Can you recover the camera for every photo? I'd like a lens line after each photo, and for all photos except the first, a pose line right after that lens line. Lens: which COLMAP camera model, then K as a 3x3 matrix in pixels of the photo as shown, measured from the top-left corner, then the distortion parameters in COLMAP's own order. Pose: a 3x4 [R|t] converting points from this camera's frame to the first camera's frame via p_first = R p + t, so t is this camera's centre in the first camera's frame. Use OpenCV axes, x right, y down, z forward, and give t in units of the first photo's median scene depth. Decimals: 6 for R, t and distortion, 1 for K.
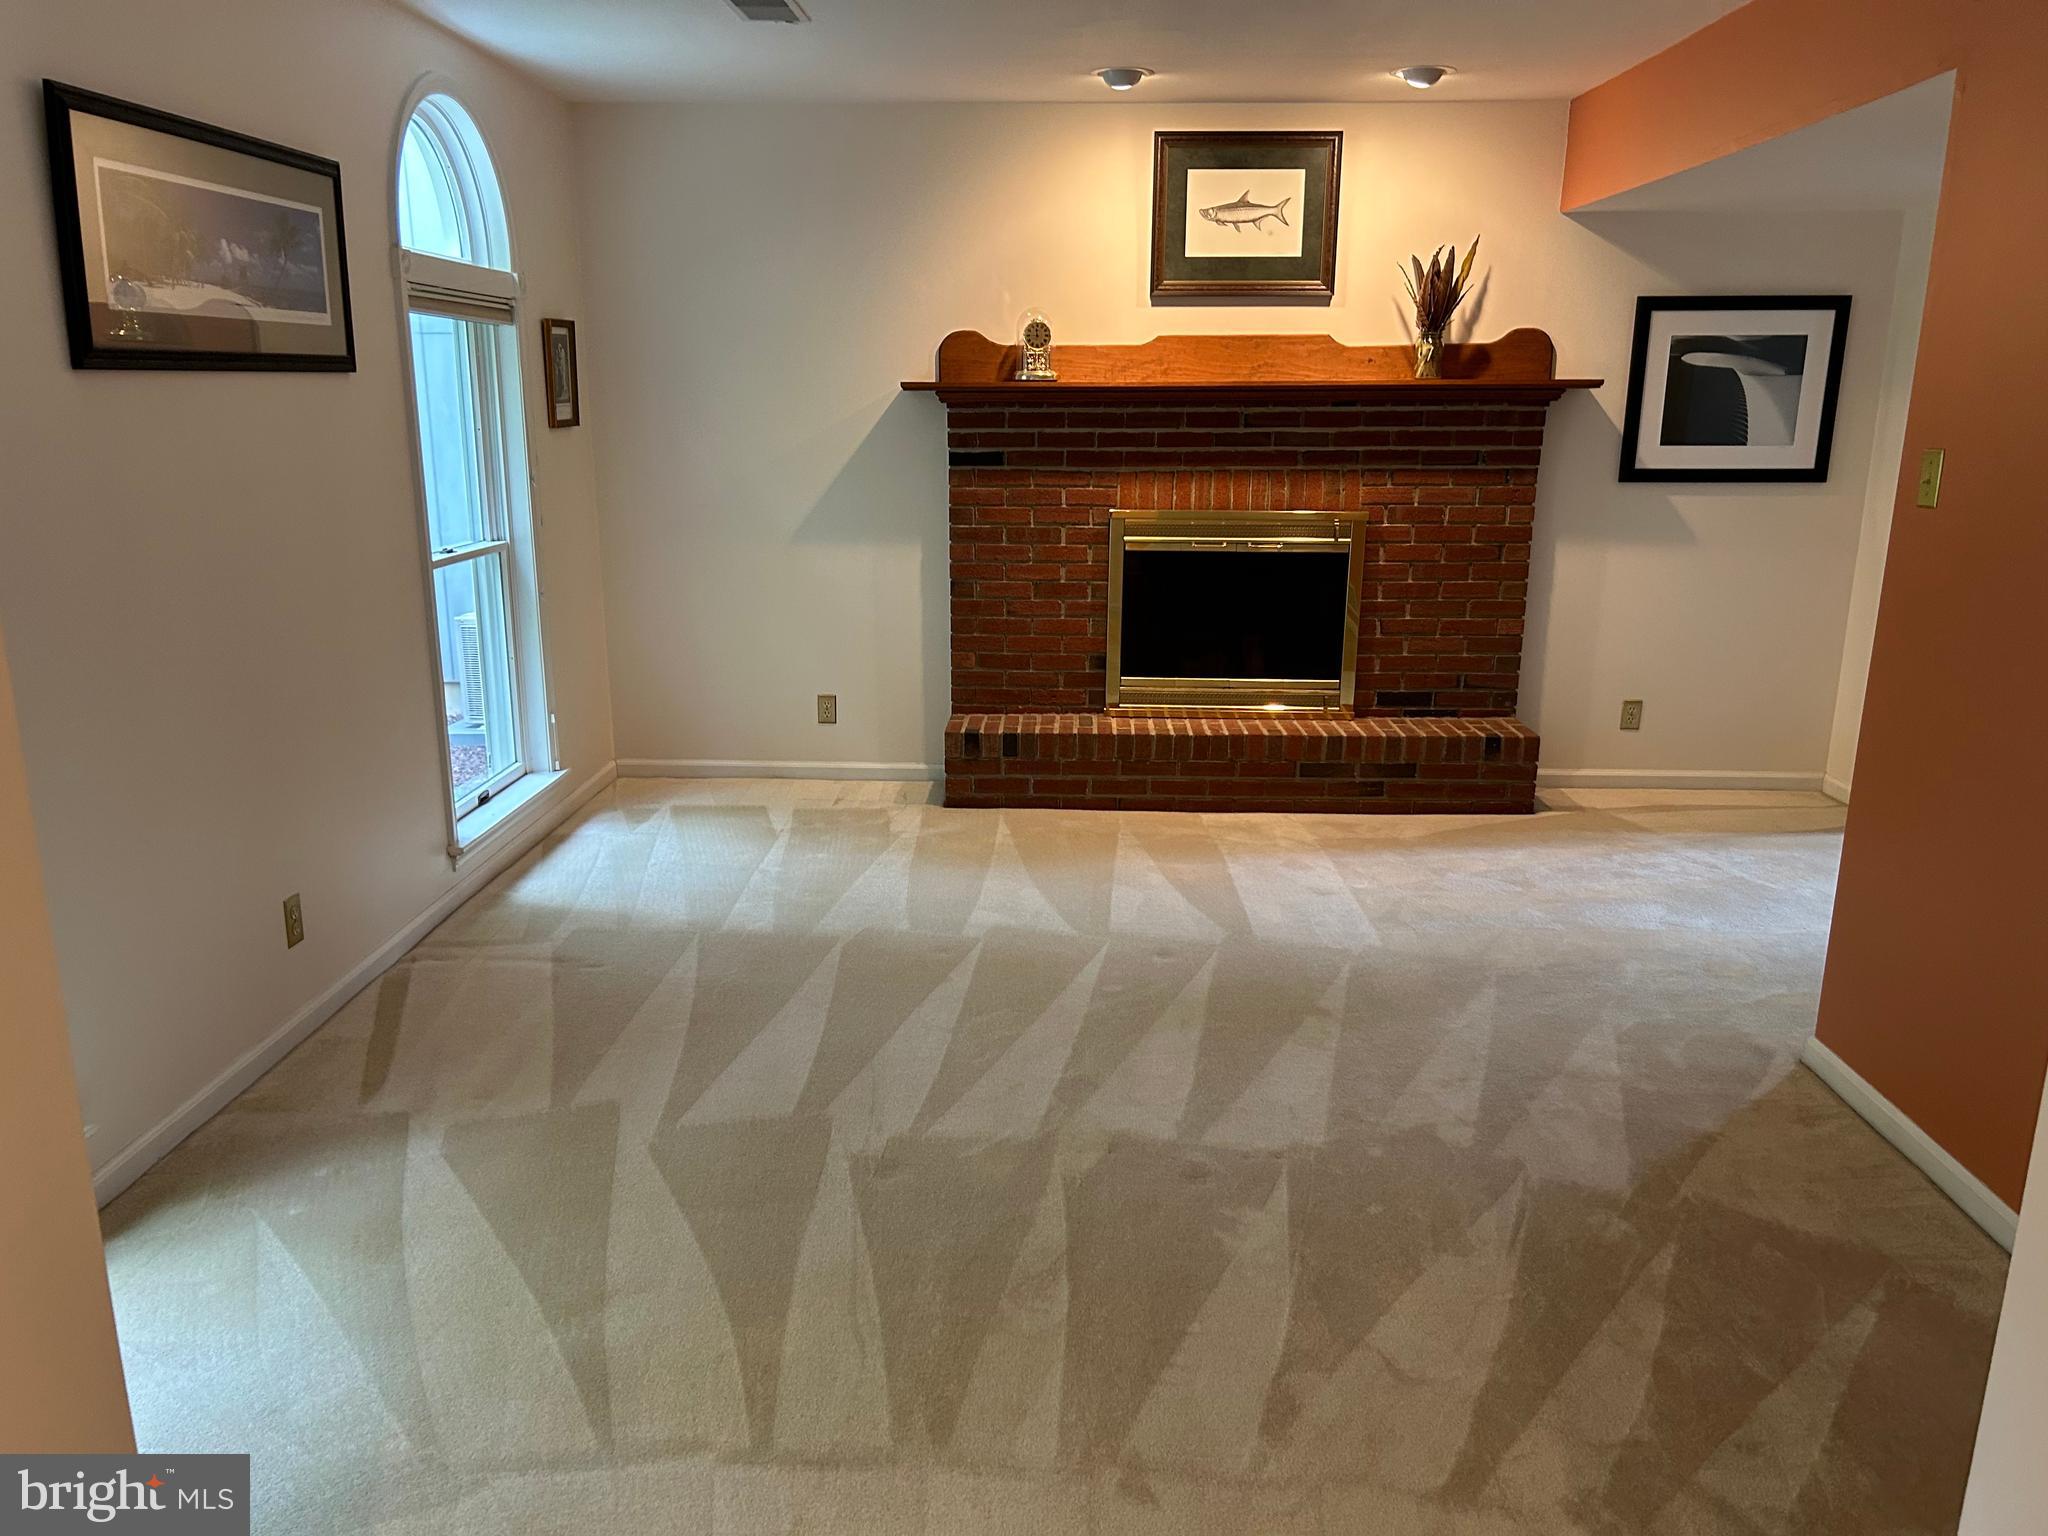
lens RADIAL K [[1550.2, 0, 1013.4], [0, 1550.2, 773.8], [0, 0, 1]] dist [0.044864, -0.058181]
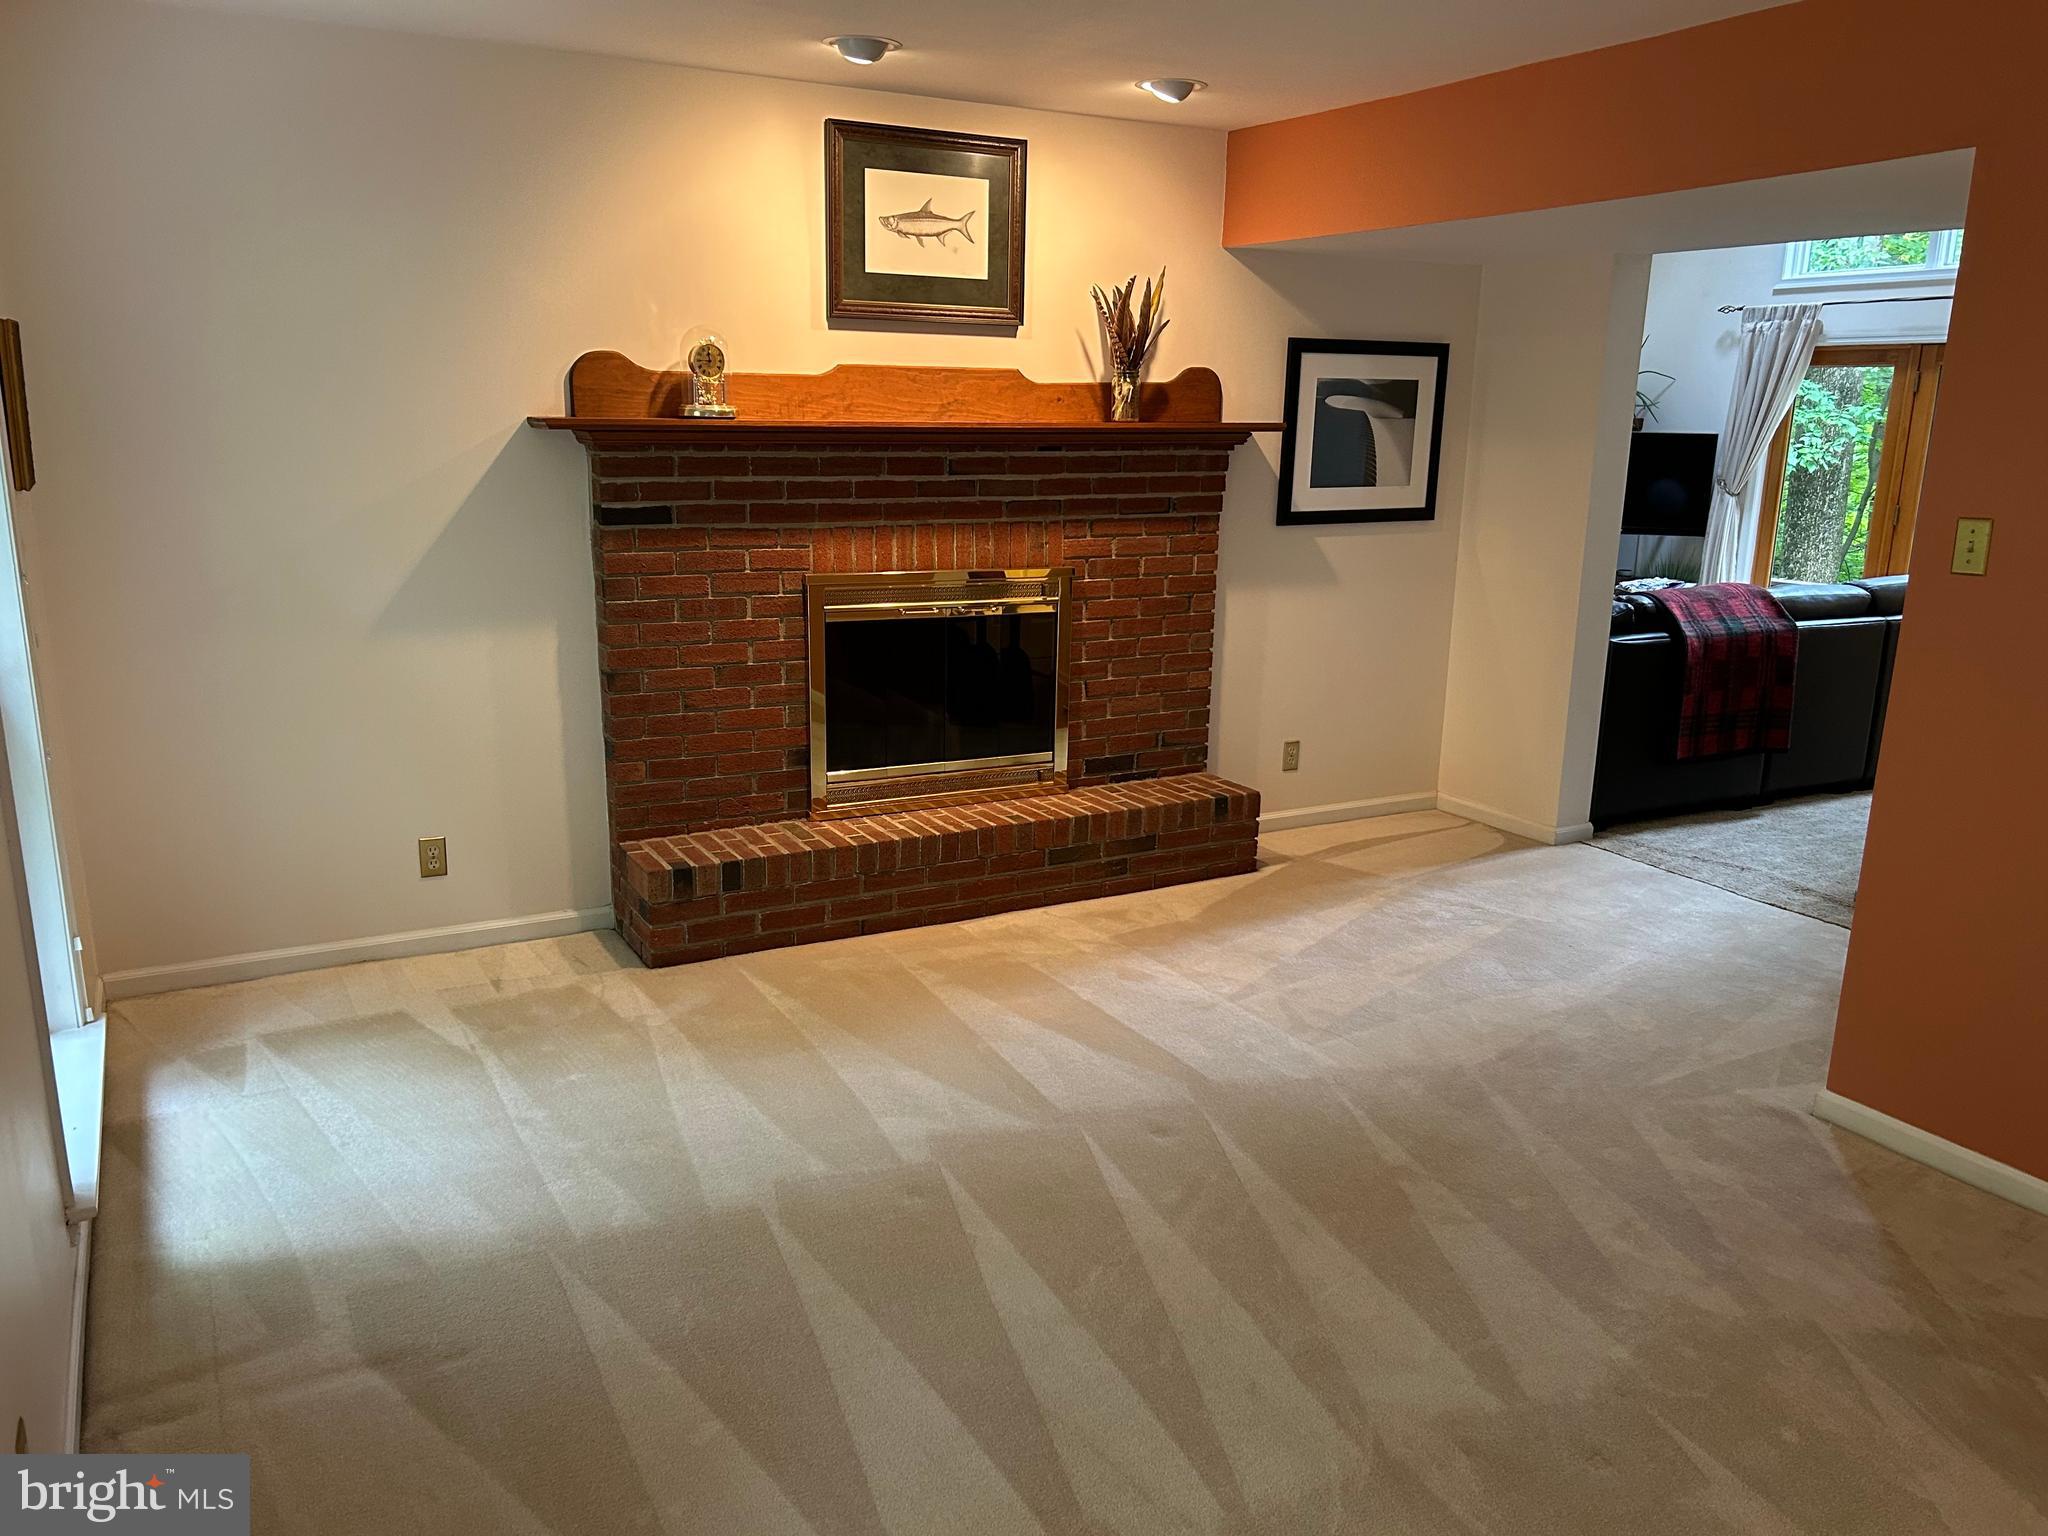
lens RADIAL K [[1550.2, 0, 1030.7], [0, 1550.2, 773.9], [0, 0, 1]] dist [0.044864, -0.058181]
pose [[0.859622, -0.107962, 0.499393, -0.262299], [0.109533, 0.993636, 0.026267, -0.075237], [-0.499051, 0.032120, 0.865977, 0.236820]]
